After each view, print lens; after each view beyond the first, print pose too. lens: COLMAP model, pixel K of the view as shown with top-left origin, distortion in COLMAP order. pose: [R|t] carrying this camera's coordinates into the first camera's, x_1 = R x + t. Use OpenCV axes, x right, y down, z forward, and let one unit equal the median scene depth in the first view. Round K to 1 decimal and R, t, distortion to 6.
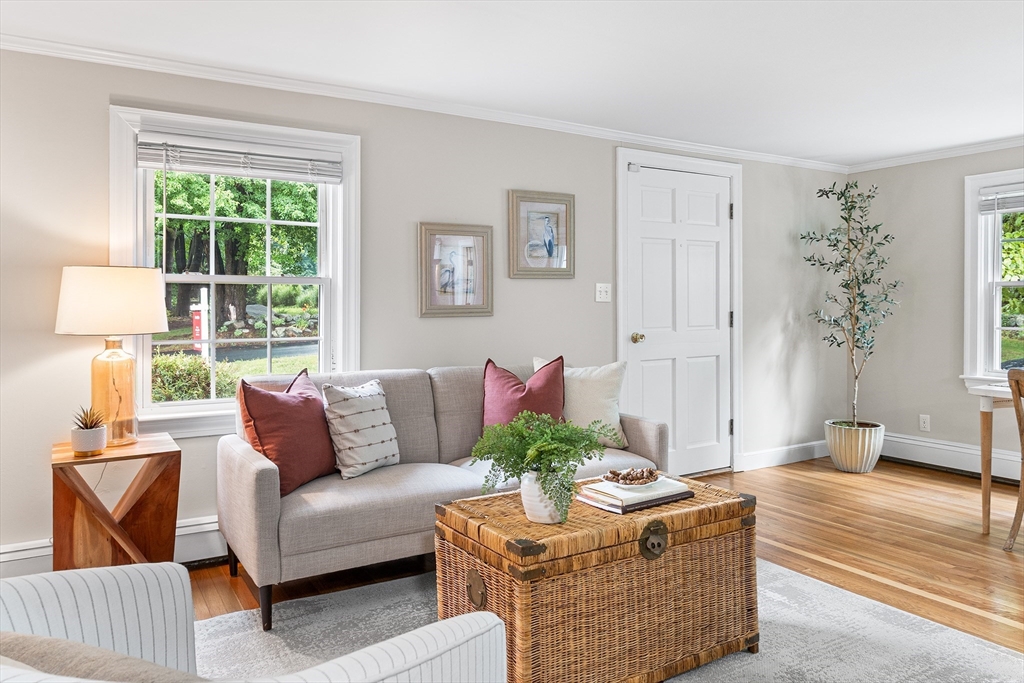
lens RADIAL K [[727.4, 0, 514.2], [0, 727.4, 311.0], [0, 0, 1]] dist [-0.004685, -0.003413]
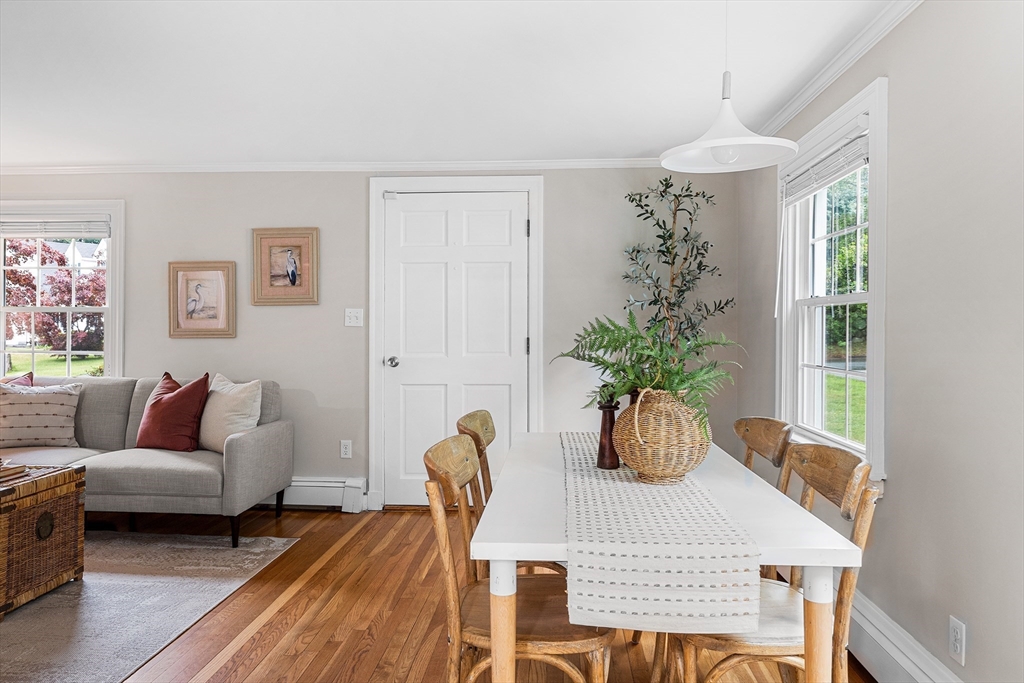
lens RADIAL K [[707.9, 0, 515.0], [0, 707.9, 328.2], [0, 0, 1]] dist [-0.003075, -0.001842]
pose [[0.818103, 0.004080, -0.575057, 1.081485], [-0.011063, 0.999901, -0.008644, -0.003884], [0.574966, 0.013434, 0.818067, 0.351748]]
